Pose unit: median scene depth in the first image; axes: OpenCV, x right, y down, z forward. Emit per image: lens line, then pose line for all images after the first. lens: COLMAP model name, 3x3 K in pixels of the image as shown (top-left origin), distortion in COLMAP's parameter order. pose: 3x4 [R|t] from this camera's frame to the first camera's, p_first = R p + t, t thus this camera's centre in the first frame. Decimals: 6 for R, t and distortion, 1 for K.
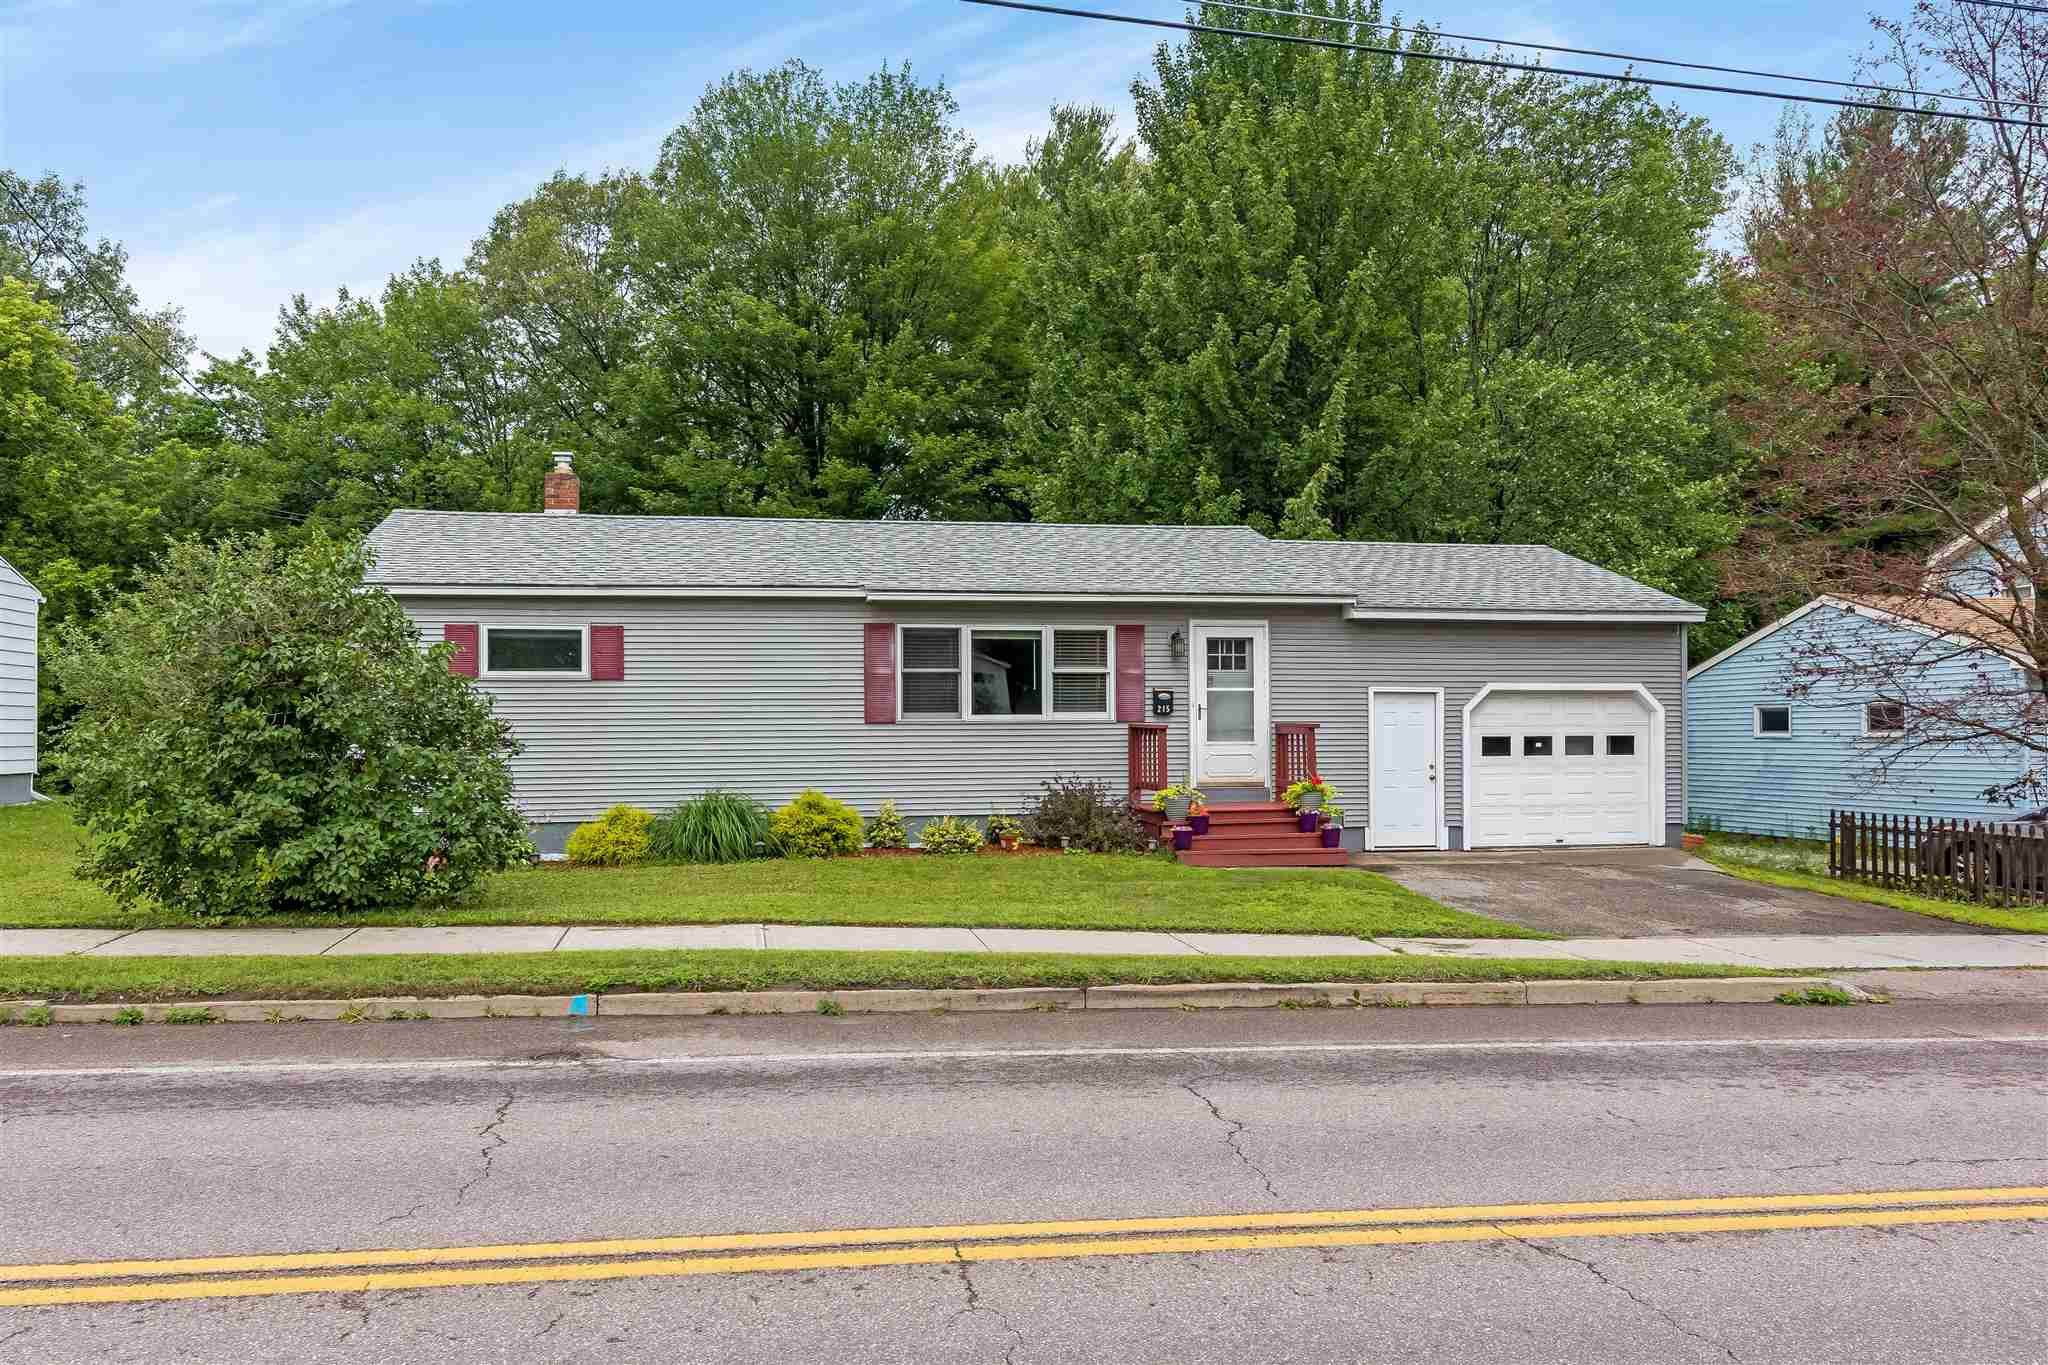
lens RADIAL K [[1409.3, 0, 1015.1], [0, 1409.3, 735.2], [0, 0, 1]] dist [-0.000261, -0.001172]
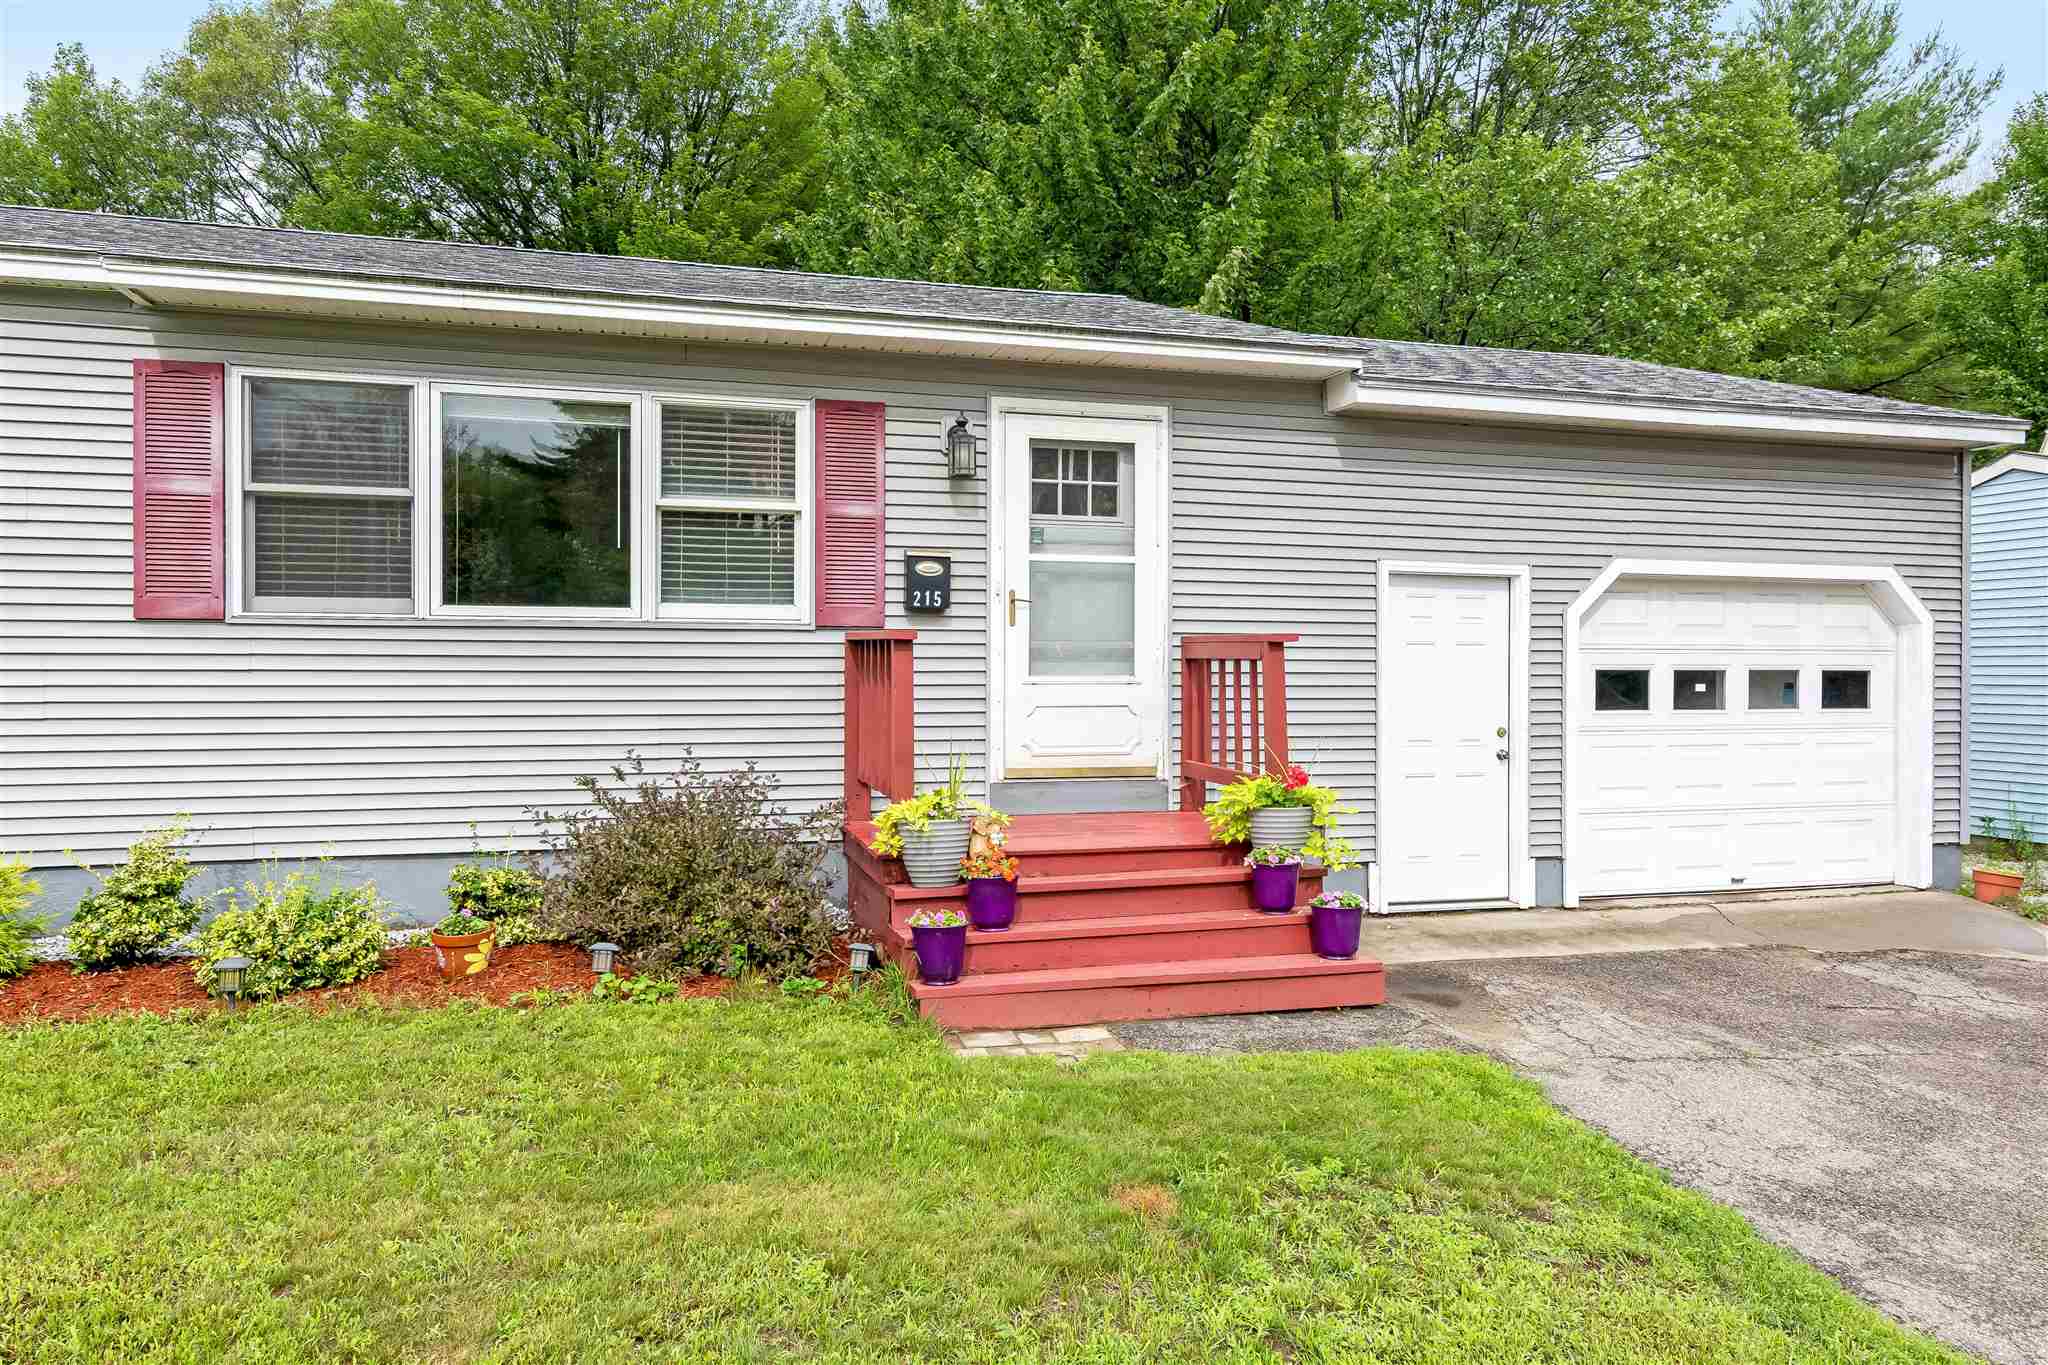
lens RADIAL K [[1289.0, 0, 1024.0], [0, 1289.0, 682.5], [0, 0, 1]] dist [0.001294, 0.000122]
pose [[0.995647, 0.006385, 0.092983, 0.097588], [-0.007005, 0.999955, 0.006347, 0.004200], [-0.092938, -0.006970, 0.995648, 0.601787]]
